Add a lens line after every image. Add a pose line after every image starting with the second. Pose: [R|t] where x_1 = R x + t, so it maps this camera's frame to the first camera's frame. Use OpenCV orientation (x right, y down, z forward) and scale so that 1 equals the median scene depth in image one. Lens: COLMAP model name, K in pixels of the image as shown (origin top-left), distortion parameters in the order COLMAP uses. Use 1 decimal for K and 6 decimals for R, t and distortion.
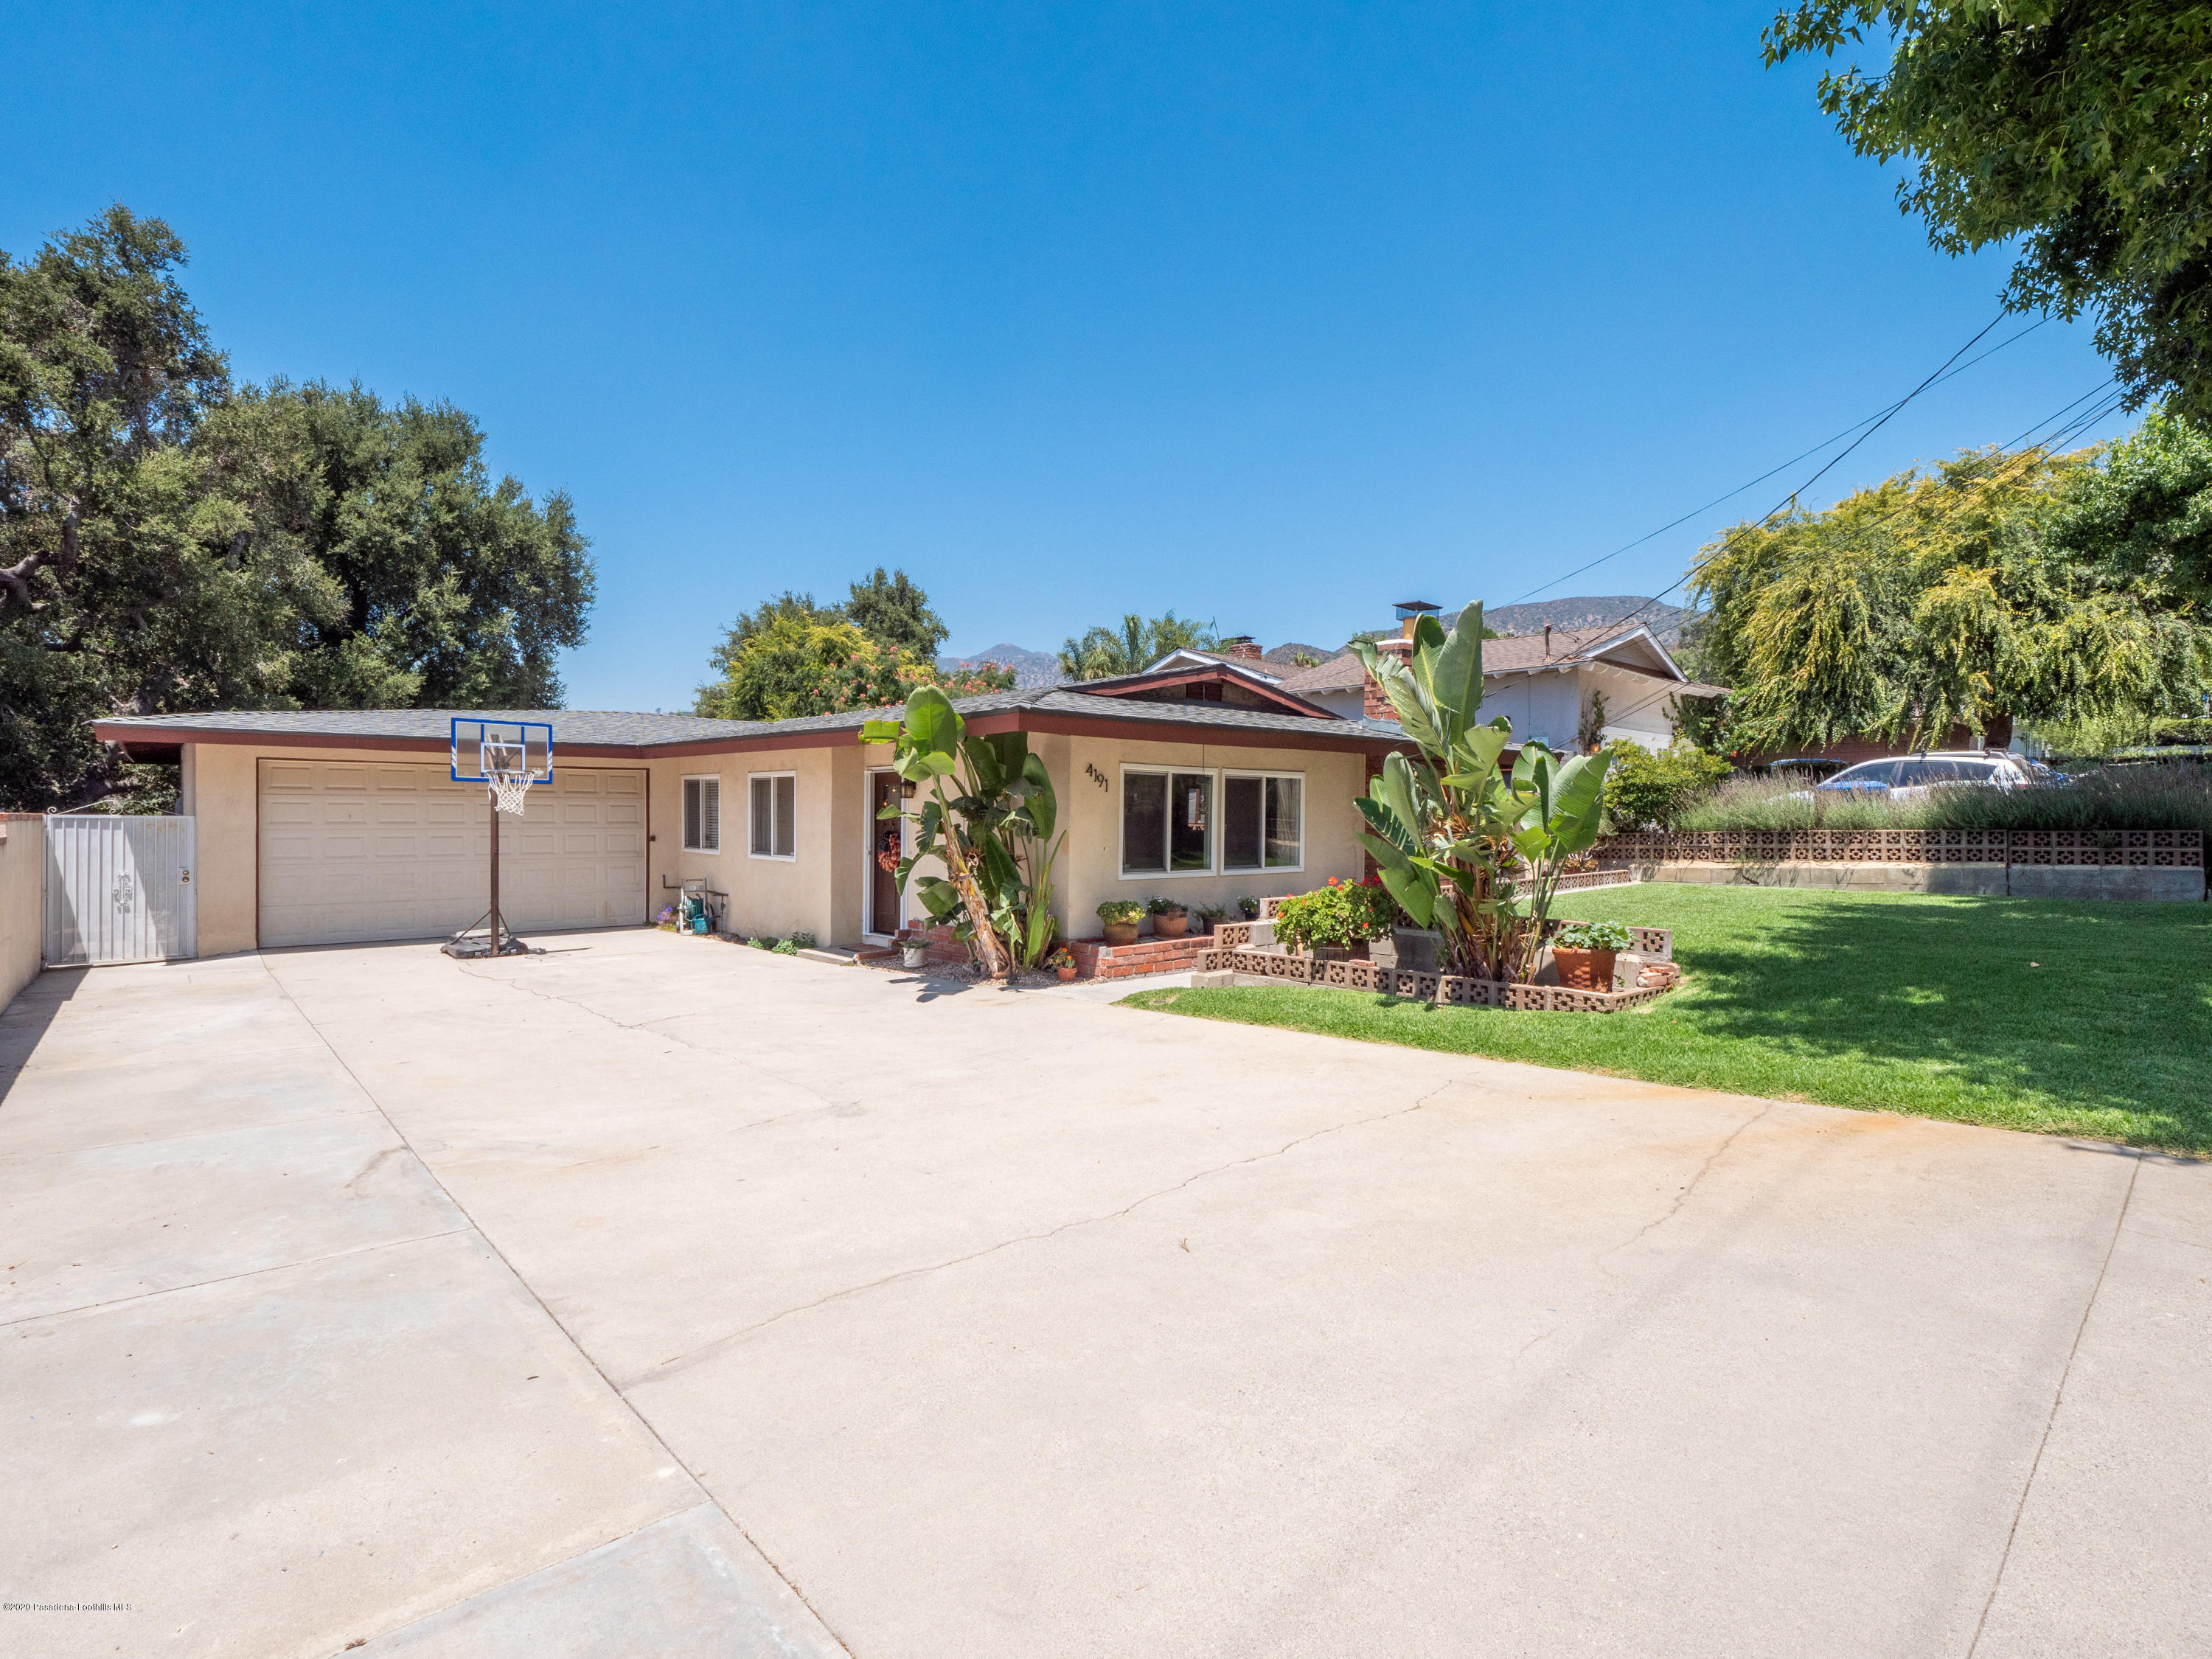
lens RADIAL K [[1080.5, 0, 1101.5], [0, 1080.5, 822.3], [0, 0, 1]] dist [-0.005782, -0.004275]
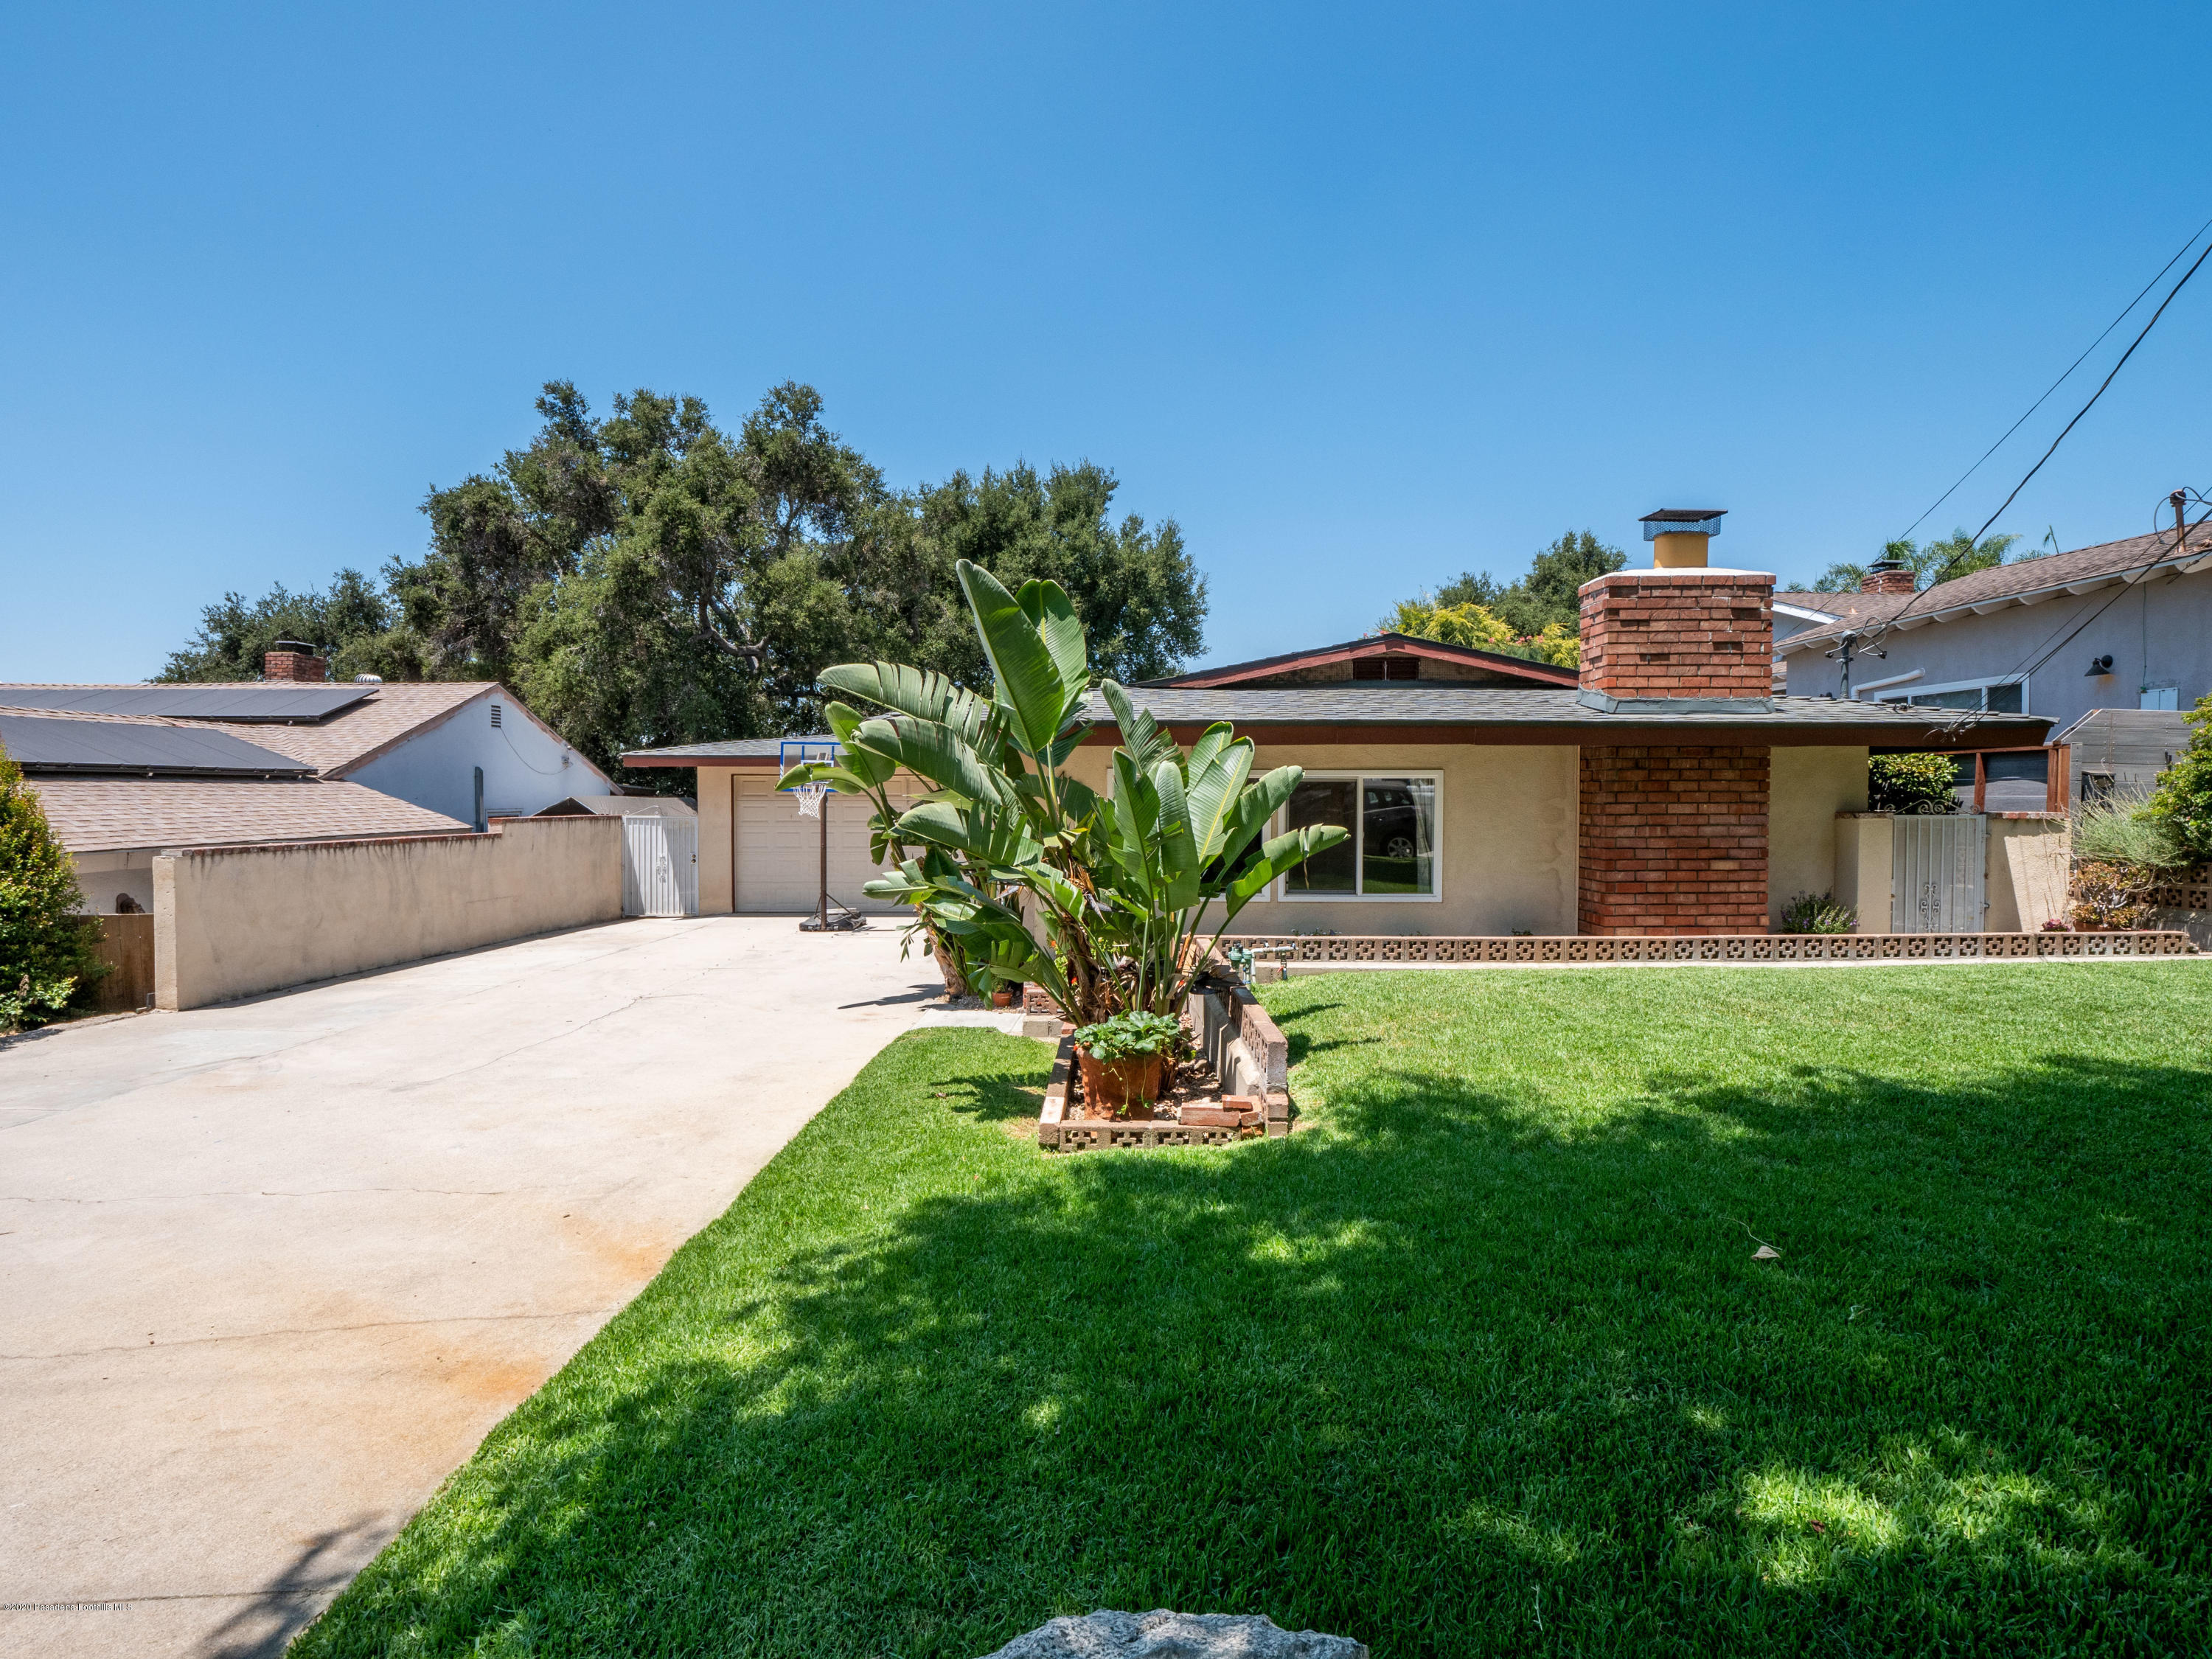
lens RADIAL K [[1080.5, 0, 1098.2], [0, 1080.5, 827.3], [0, 0, 1]] dist [-0.005782, -0.004275]
pose [[0.750670, 0.014938, -0.660508, 0.337238], [-0.003438, 0.999819, 0.018705, -0.013324], [0.660668, -0.011770, 0.750586, 0.184854]]
